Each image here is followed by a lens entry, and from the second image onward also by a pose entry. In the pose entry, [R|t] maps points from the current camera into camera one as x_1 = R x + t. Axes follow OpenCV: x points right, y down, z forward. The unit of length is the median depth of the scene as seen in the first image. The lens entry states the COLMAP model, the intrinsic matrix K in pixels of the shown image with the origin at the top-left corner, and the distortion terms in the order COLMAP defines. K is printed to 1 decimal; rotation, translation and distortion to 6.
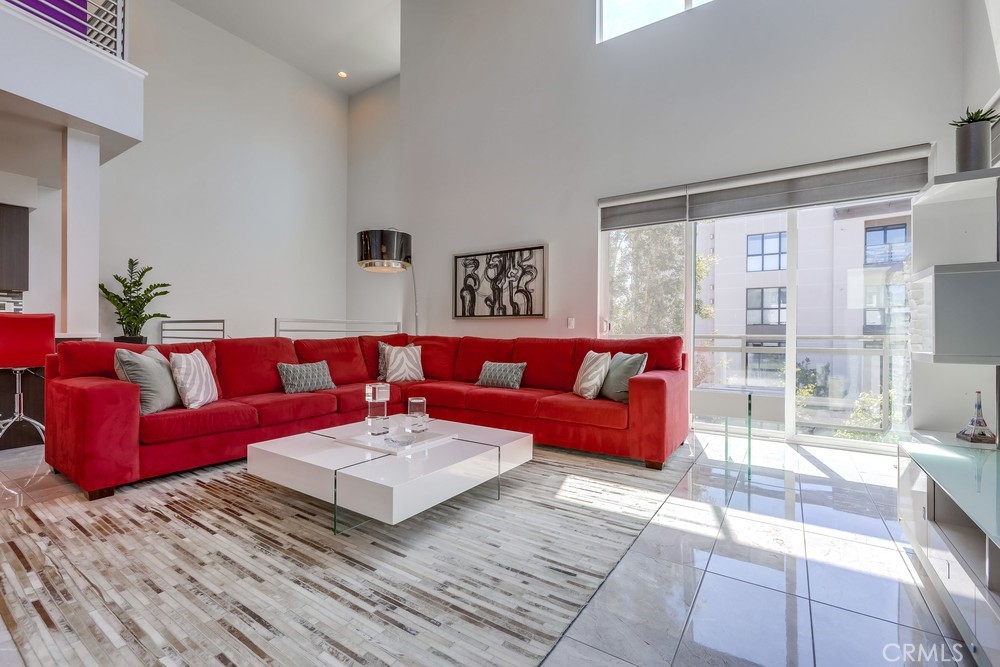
lens RADIAL K [[441.8, 0, 496.3], [0, 441.8, 332.6], [0, 0, 1]] dist [-0.005479, 0.002641]
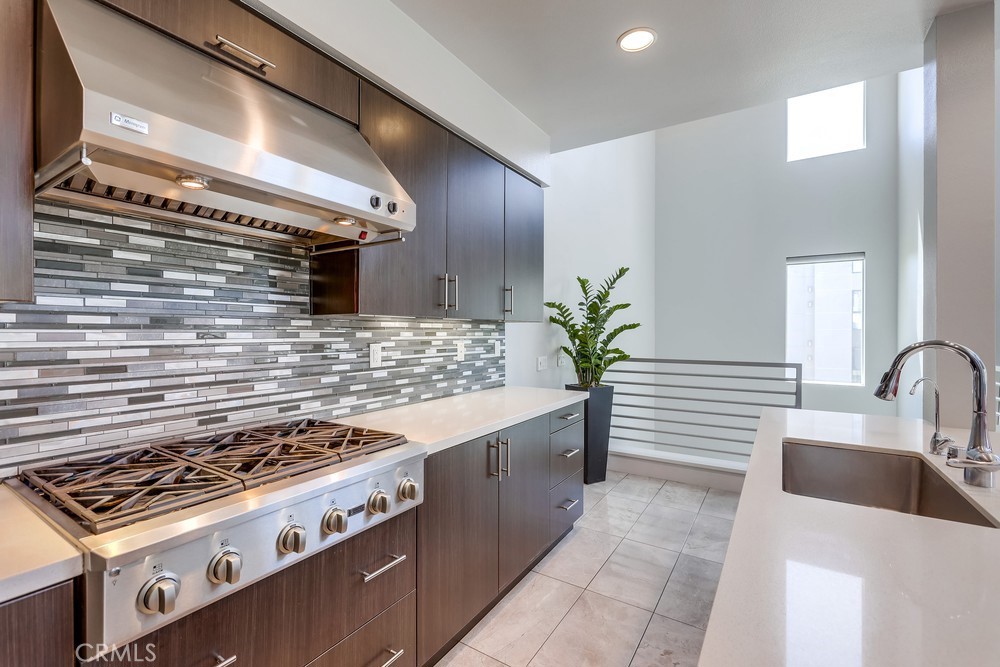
lens RADIAL K [[441.8, 0, 490.4], [0, 441.8, 332.3], [0, 0, 1]] dist [-0.005479, 0.002641]
pose [[0.999930, -0.004287, 0.011014, -1.152655], [0.004260, 0.999988, 0.002478, -0.083693], [-0.011024, -0.002431, 0.999936, 0.400575]]
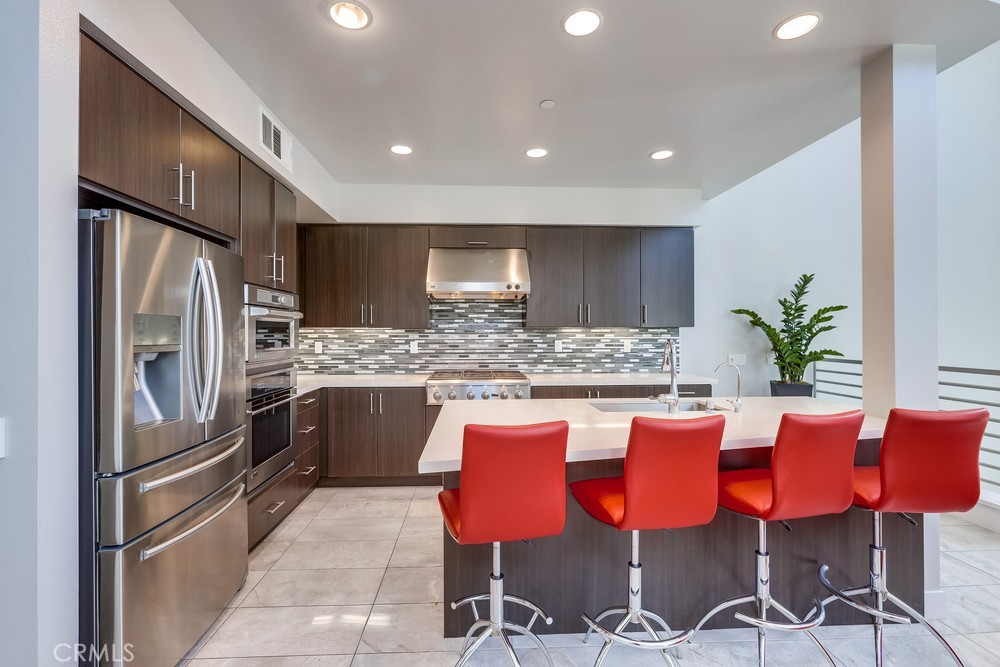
lens RADIAL K [[441.8, 0, 493.8], [0, 441.8, 335.2], [0, 0, 1]] dist [-0.005479, 0.002641]
pose [[0.599361, -0.002917, -0.800473, -0.632820], [0.006590, 0.999977, 0.001290, -0.083850], [0.800452, -0.006048, 0.599367, 0.206417]]
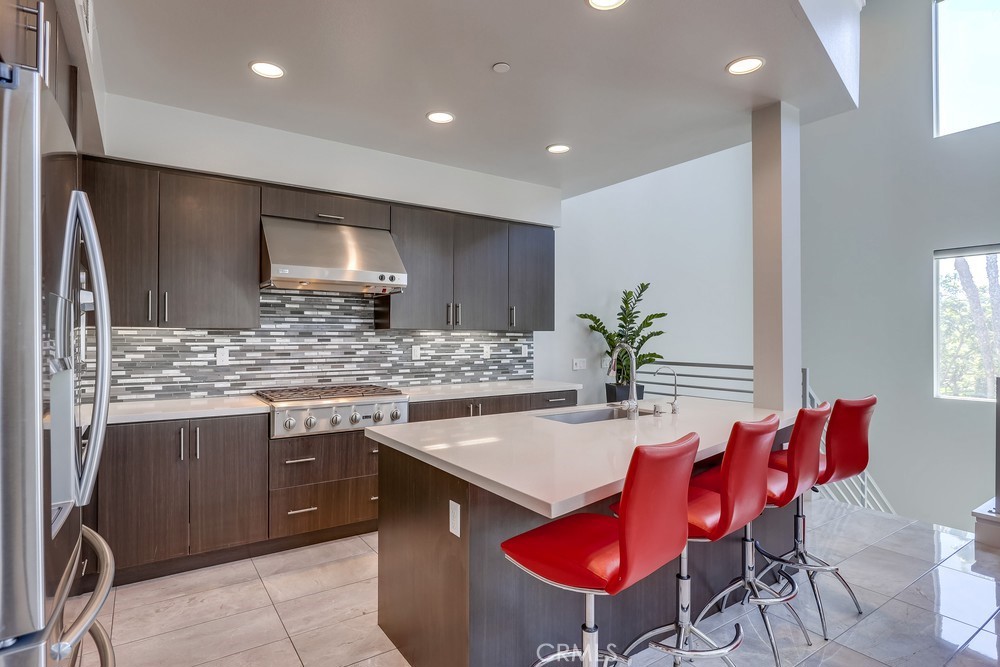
lens RADIAL K [[524.8, 0, 492.9], [0, 524.8, 331.3], [0, 0, 1]] dist [-0.009804, 0.001894]
pose [[0.928004, -0.008140, -0.372482, -0.821623], [0.004058, 0.999923, -0.011742, -0.084604], [0.372549, 0.009385, 0.927965, 0.082515]]
